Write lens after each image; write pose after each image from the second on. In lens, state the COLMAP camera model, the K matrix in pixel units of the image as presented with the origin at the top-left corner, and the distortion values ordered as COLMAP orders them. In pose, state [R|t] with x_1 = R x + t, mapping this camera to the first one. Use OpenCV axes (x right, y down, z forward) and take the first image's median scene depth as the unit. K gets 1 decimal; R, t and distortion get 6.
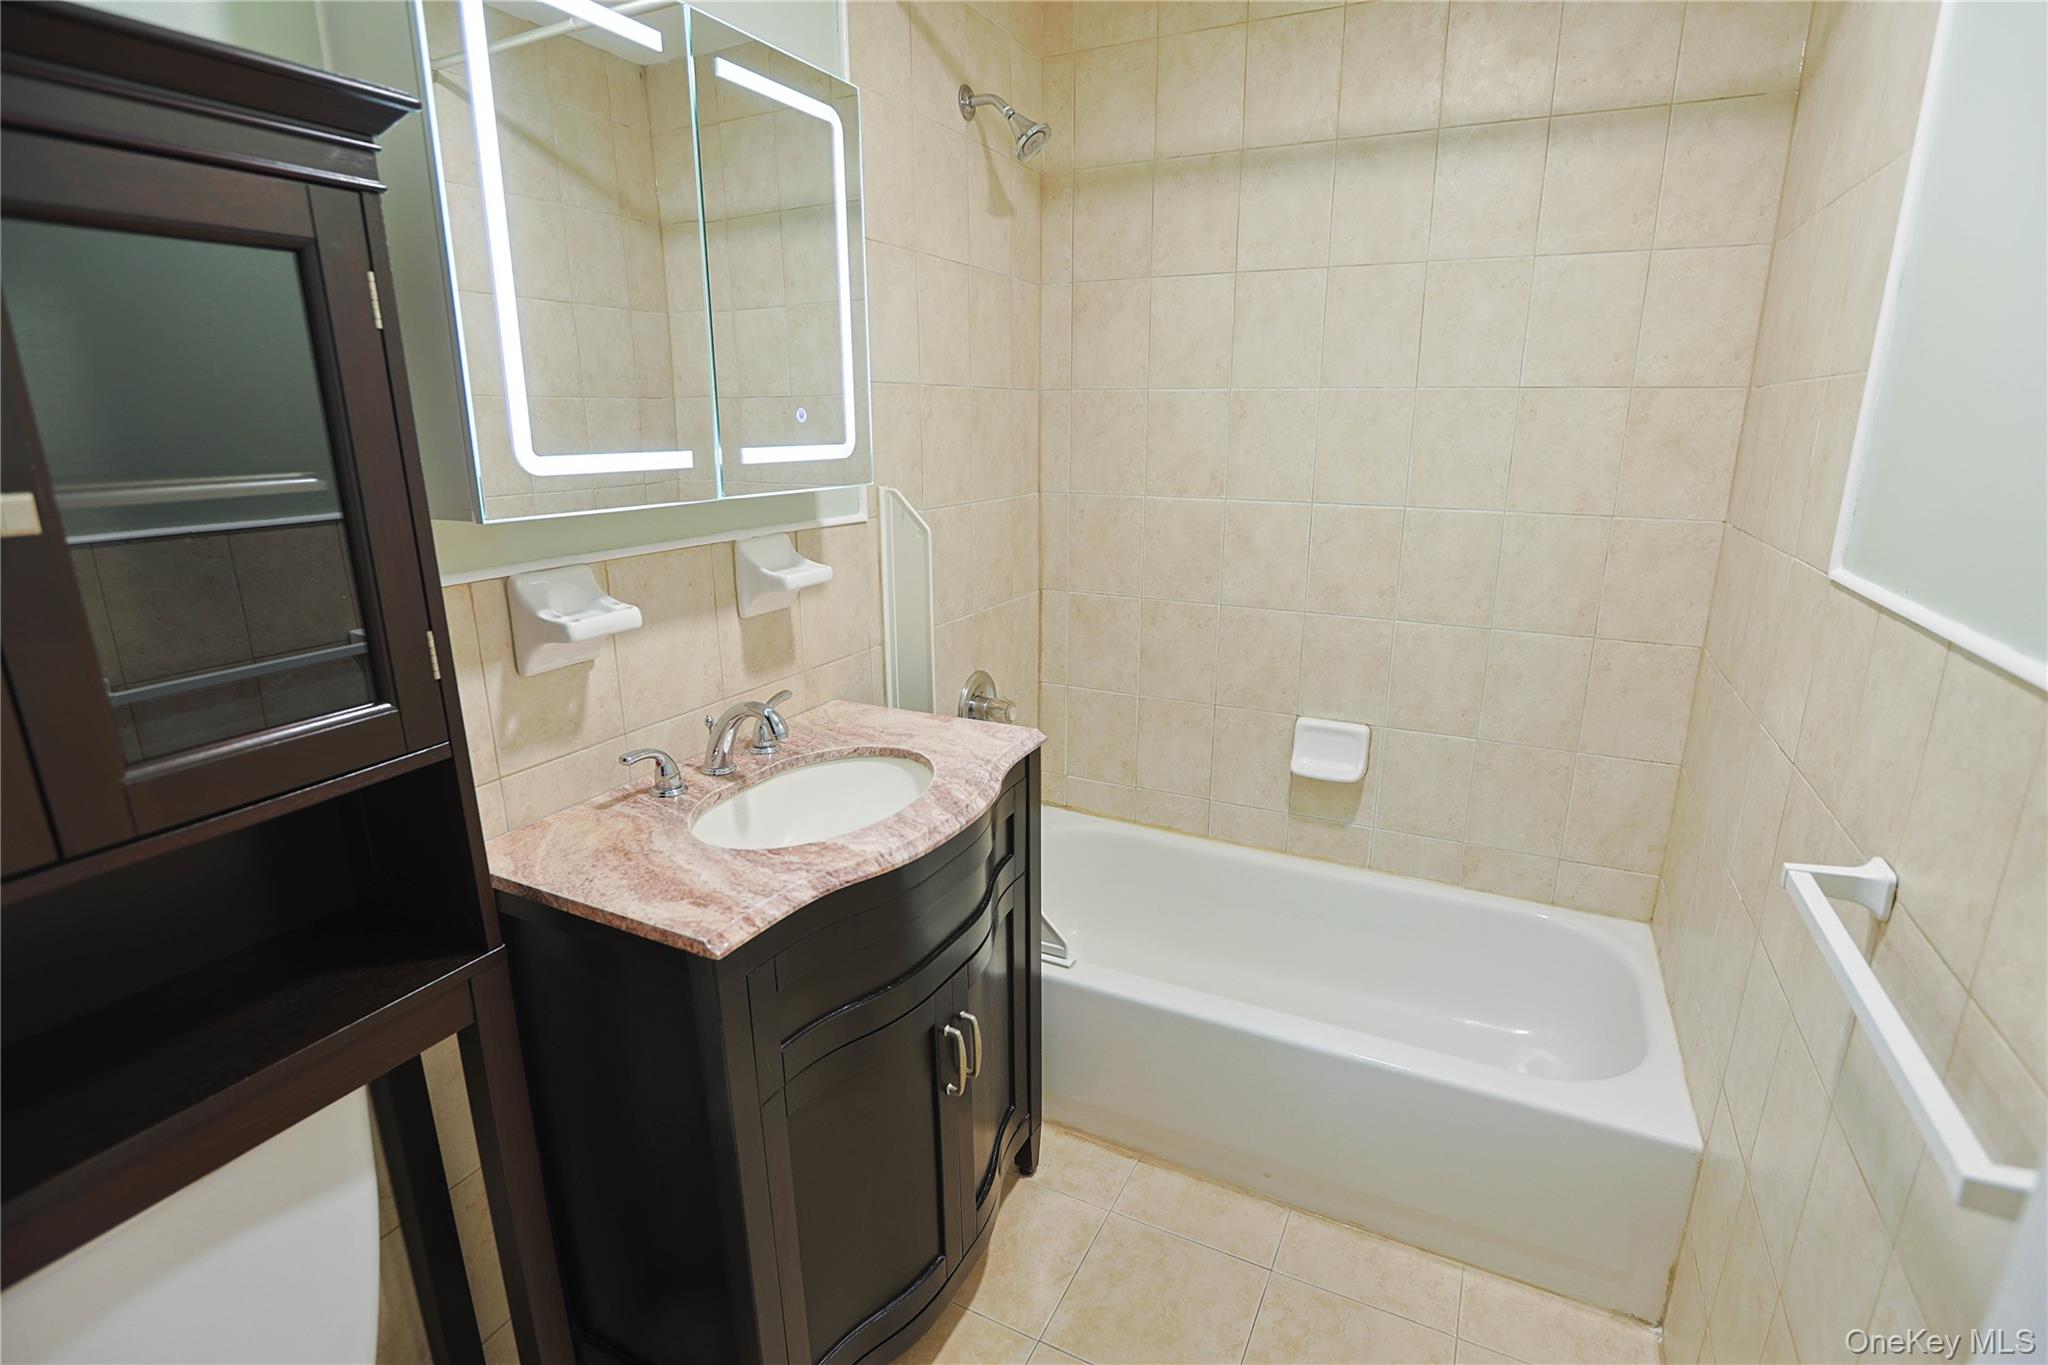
lens RADIAL K [[986.2, 0, 1030.1], [0, 986.2, 668.3], [0, 0, 1]] dist [-0.023090, 0.003920]
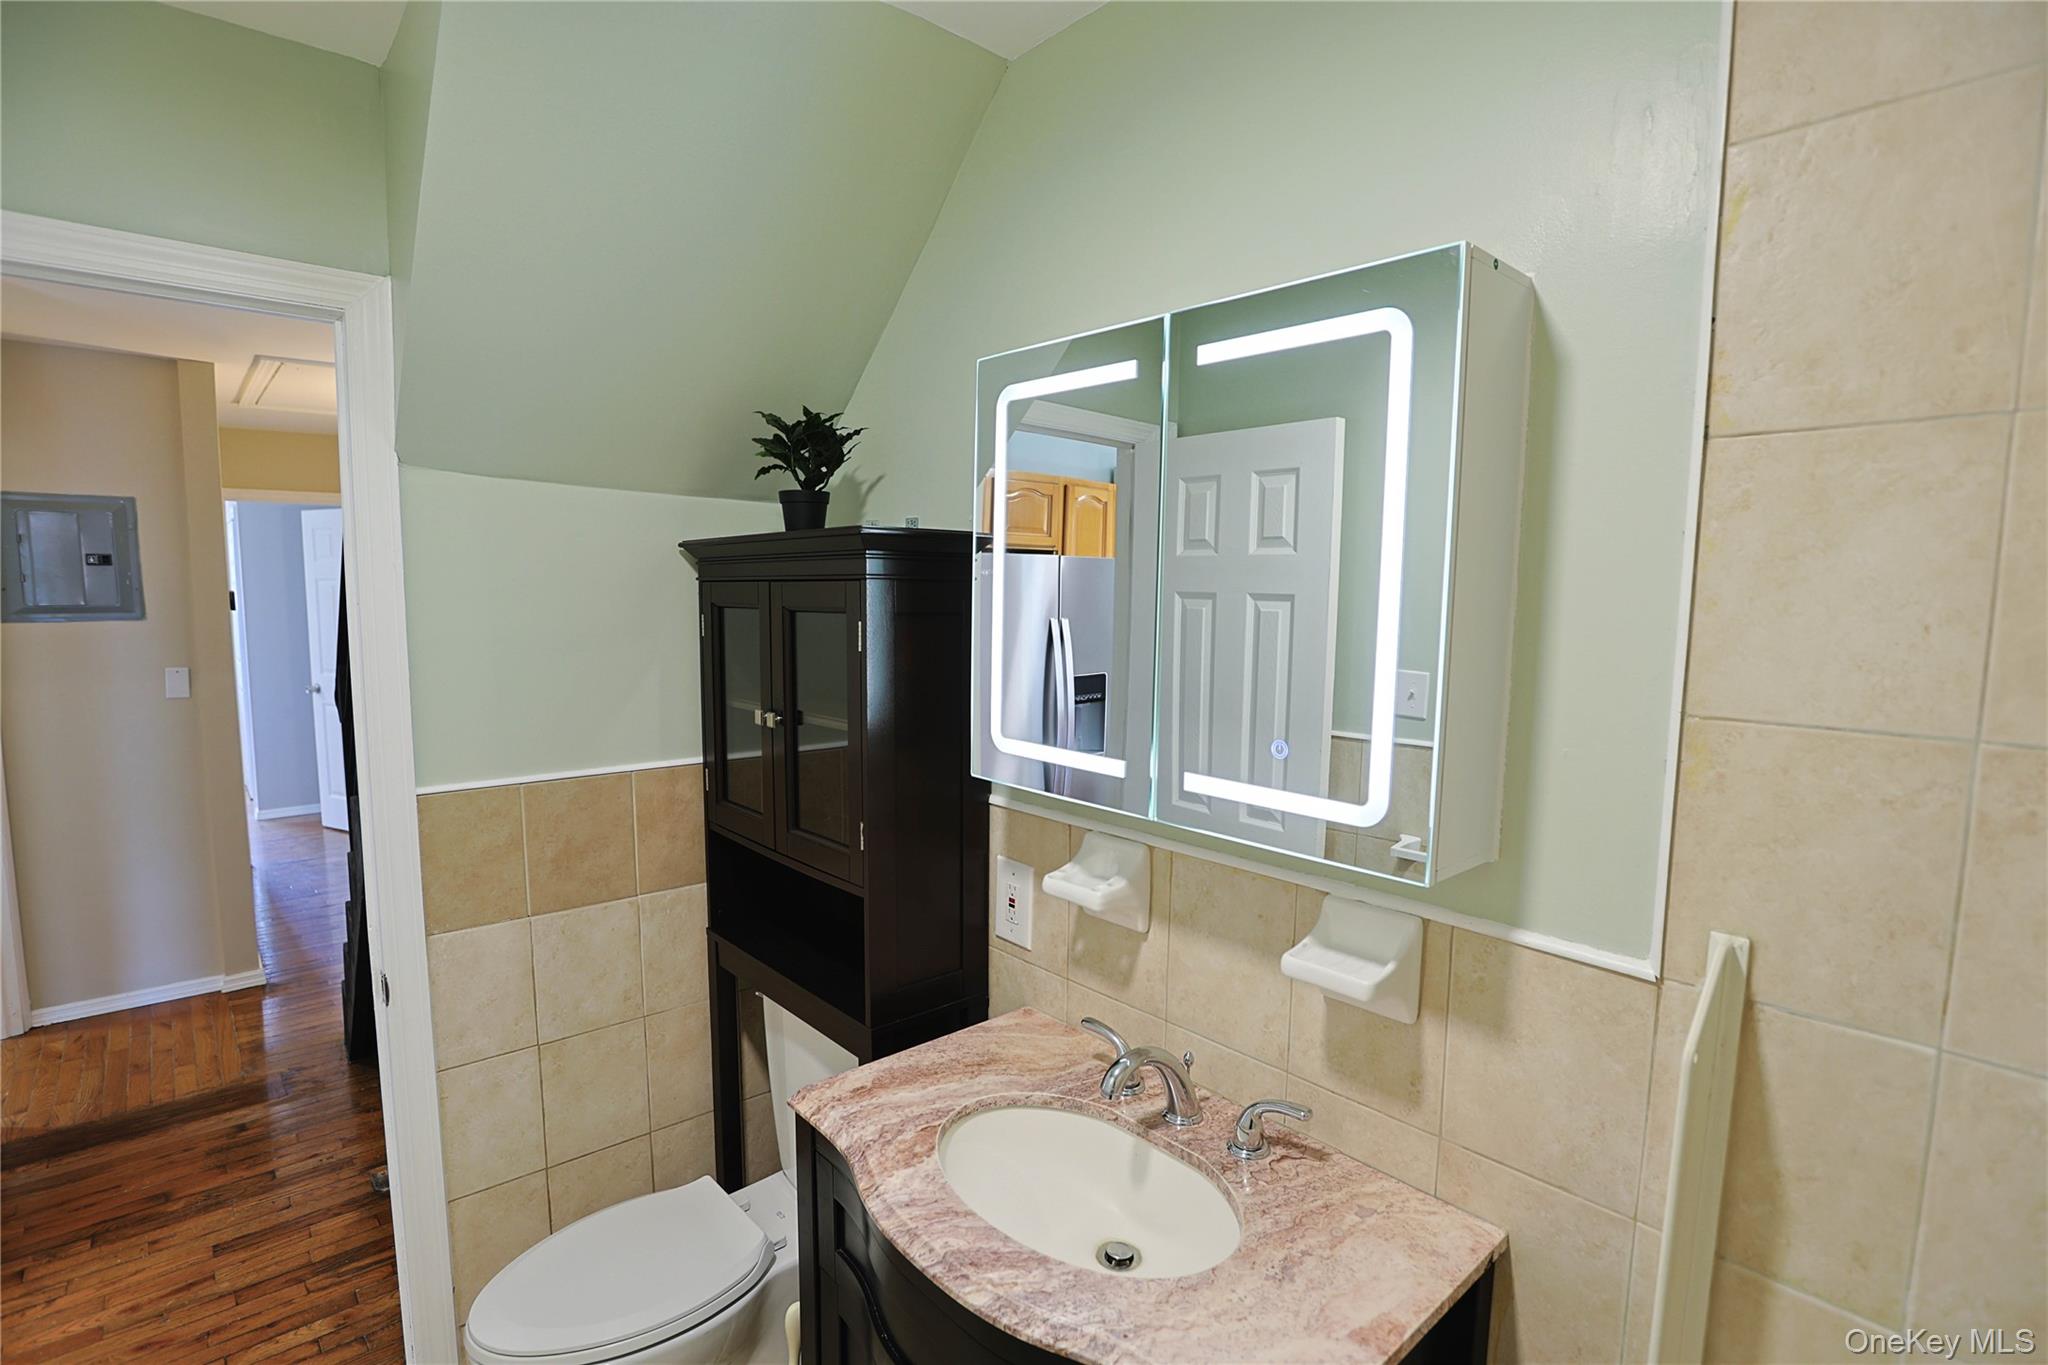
lens RADIAL K [[986.2, 0, 1020.1], [0, 986.2, 686.0], [0, 0, 1]] dist [-0.023090, 0.003920]
pose [[-0.372157, 0.093386, -0.923460, 0.562398], [-0.237807, 0.952122, 0.192122, -0.436901], [0.897188, 0.291105, -0.332131, 1.162425]]
